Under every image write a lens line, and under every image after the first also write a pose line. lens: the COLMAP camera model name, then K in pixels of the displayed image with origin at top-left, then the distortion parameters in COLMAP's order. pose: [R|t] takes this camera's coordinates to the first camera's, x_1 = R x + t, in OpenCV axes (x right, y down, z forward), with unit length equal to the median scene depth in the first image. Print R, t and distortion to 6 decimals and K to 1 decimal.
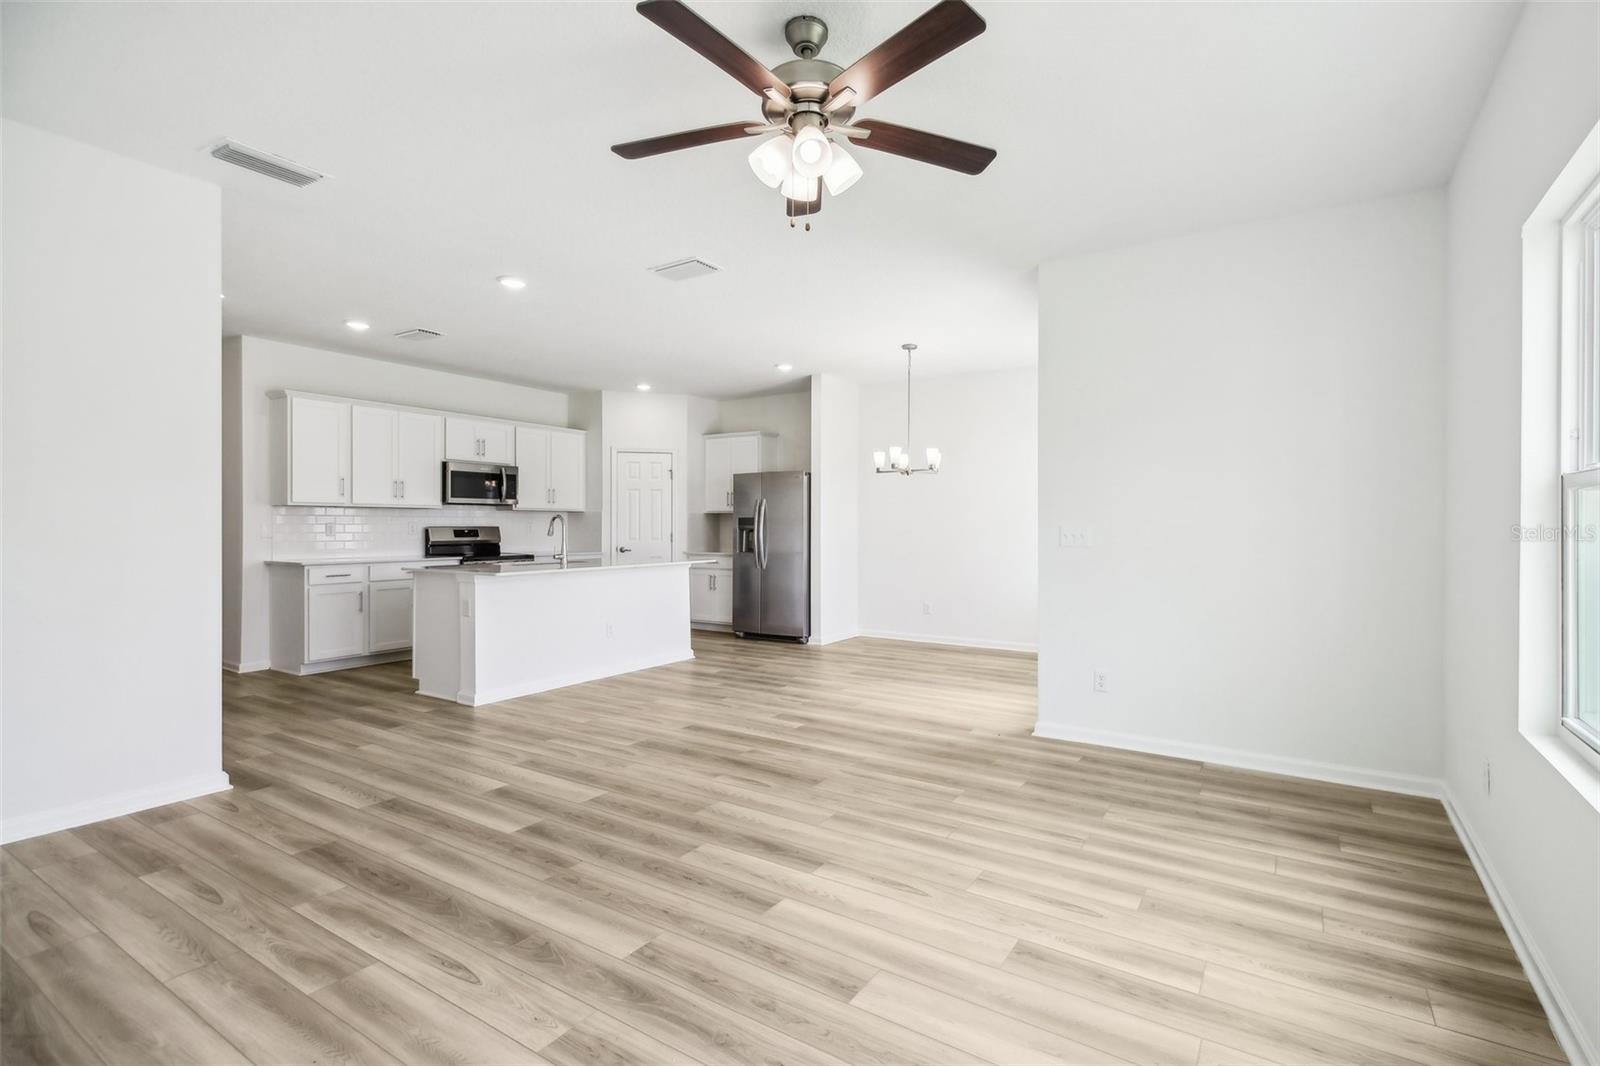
lens RADIAL K [[747.1, 0, 831.6], [0, 747.1, 530.1], [0, 0, 1]] dist [0.003922, -0.000935]
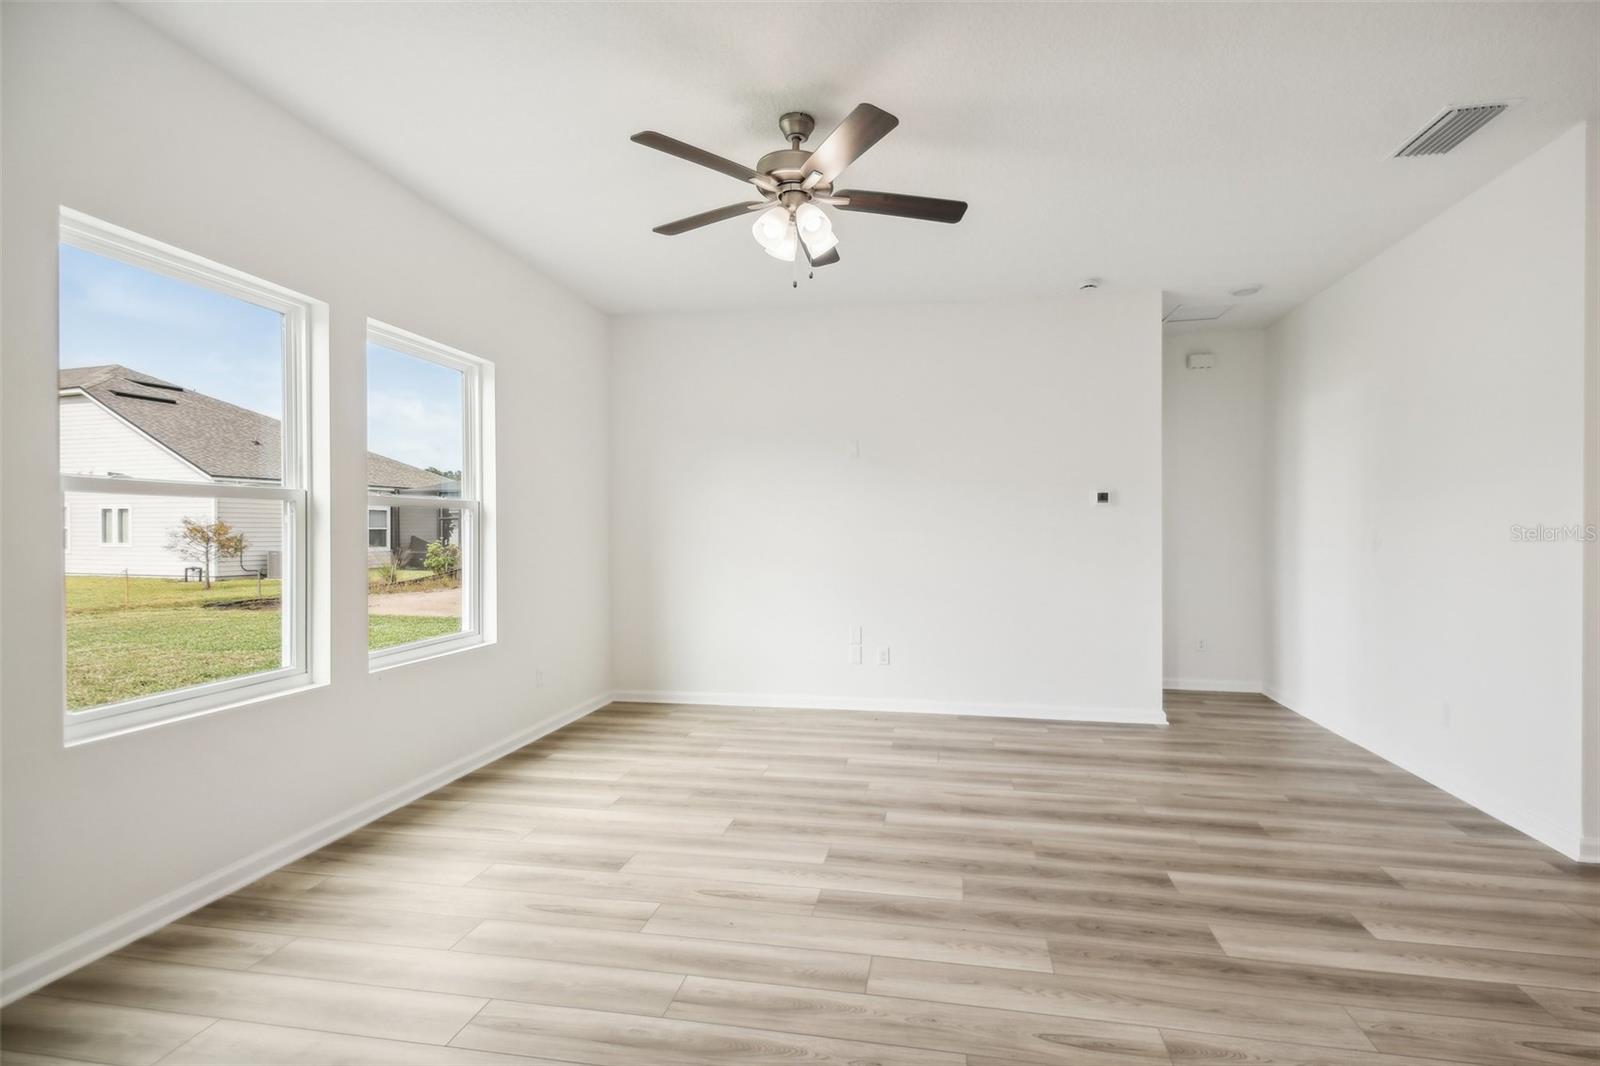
lens RADIAL K [[747.1, 0, 814.9], [0, 747.1, 534.8], [0, 0, 1]] dist [0.003922, -0.000935]
pose [[-0.932544, -0.001259, -0.361055, 0.123663], [-0.006905, 0.999873, 0.014347, -0.005392], [0.360992, 0.015872, -0.932434, 0.707158]]
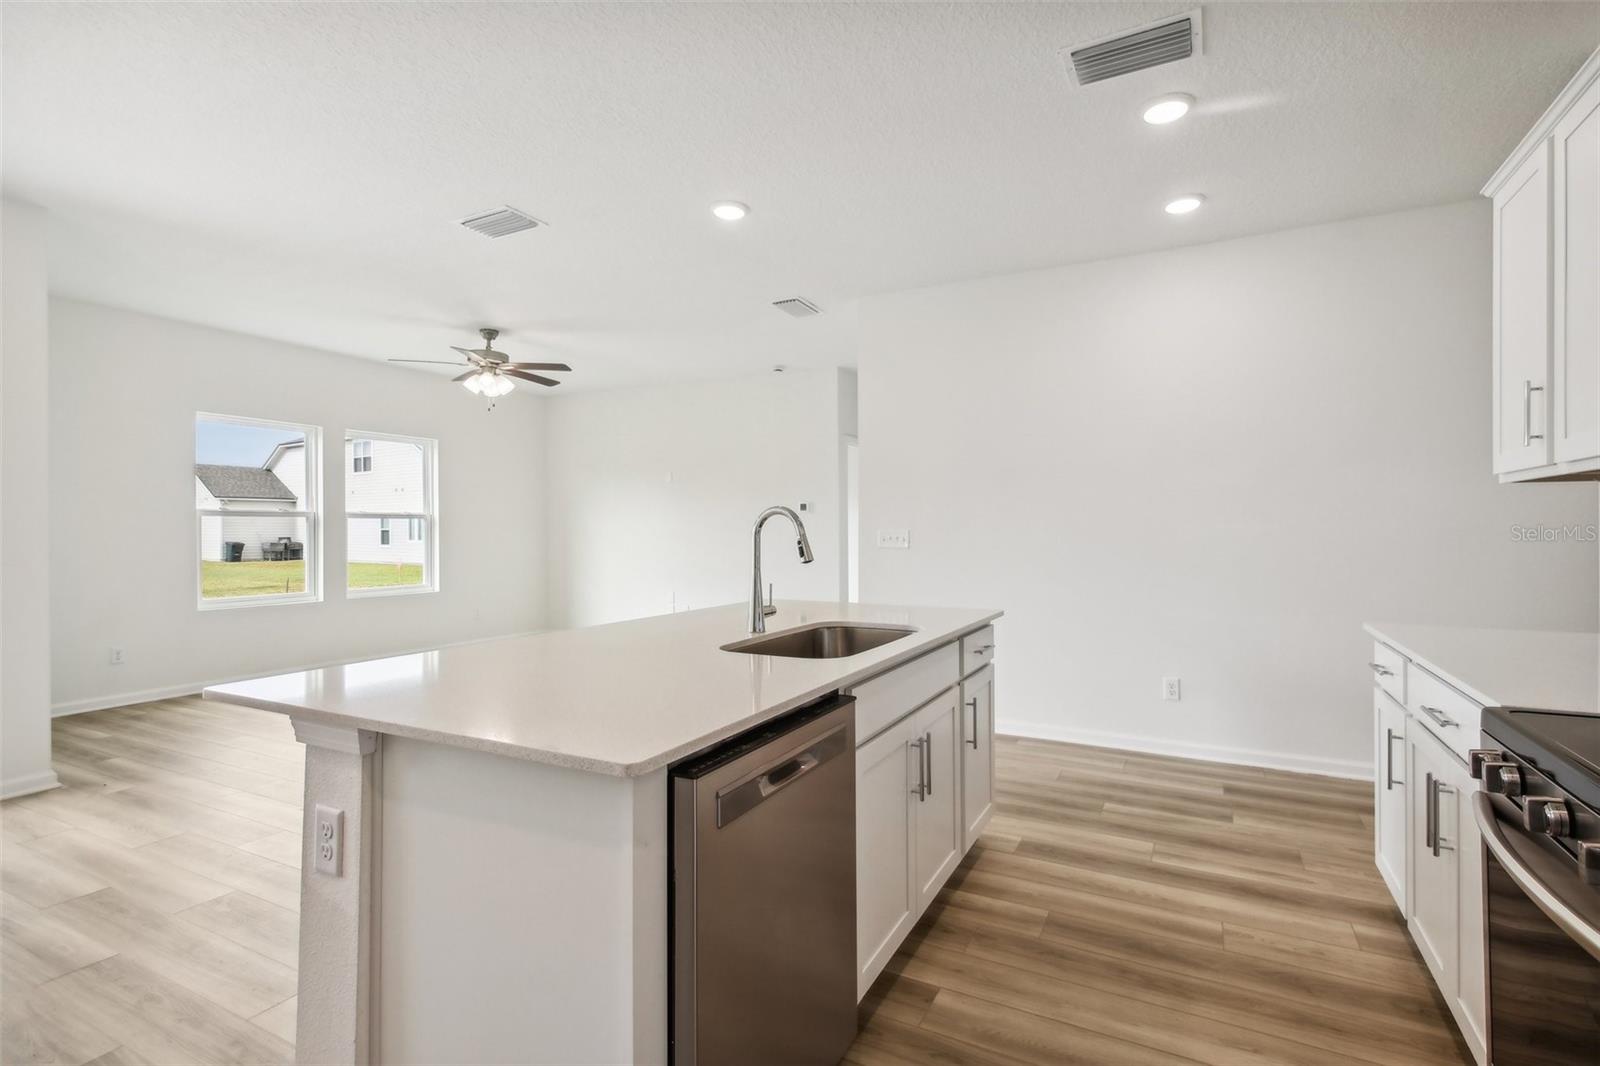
lens RADIAL K [[747.1, 0, 812.5], [0, 747.1, 526.6], [0, 0, 1]] dist [0.003922, -0.000935]
pose [[-0.998134, -0.003416, -0.060959, -0.299180], [-0.003599, 0.999989, 0.002891, -0.008532], [0.060948, 0.003105, -0.998136, 1.153640]]
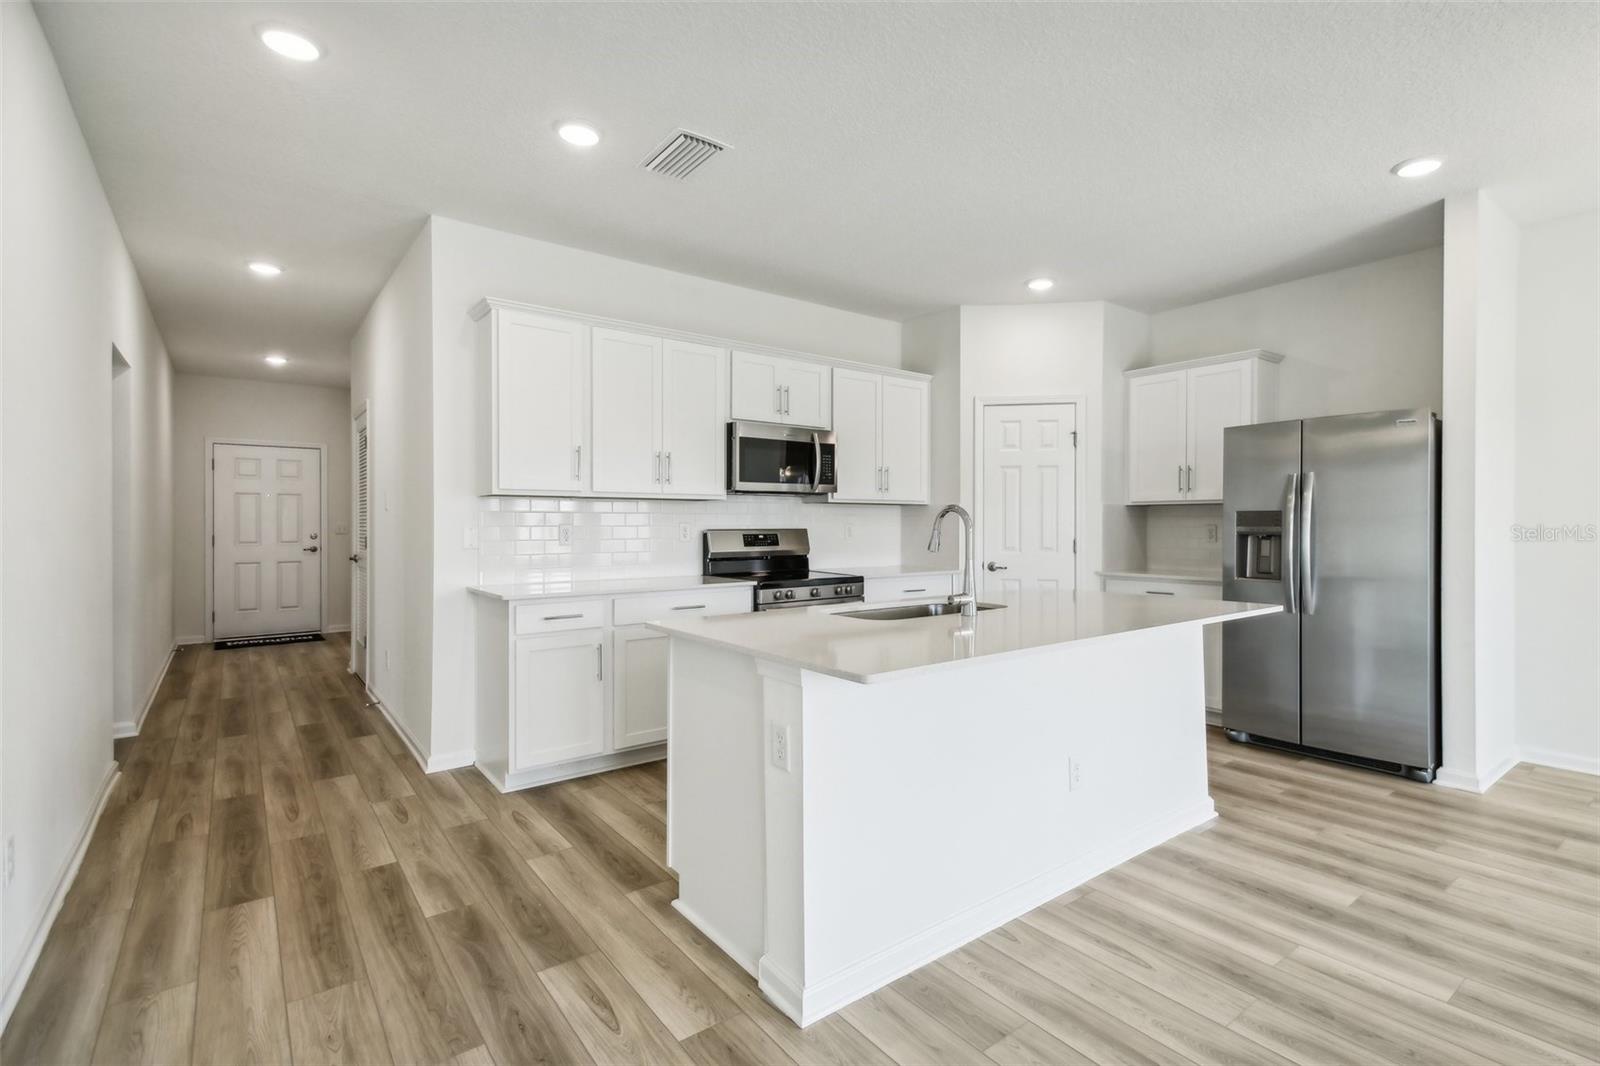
lens RADIAL K [[747.1, 0, 813.1], [0, 747.1, 531.0], [0, 0, 1]] dist [0.003922, -0.000935]
pose [[0.933086, 0.000305, -0.359653, -0.235233], [0.000644, 0.999997, 0.002517, -0.004993], [0.359653, -0.002580, 0.933083, 0.455564]]
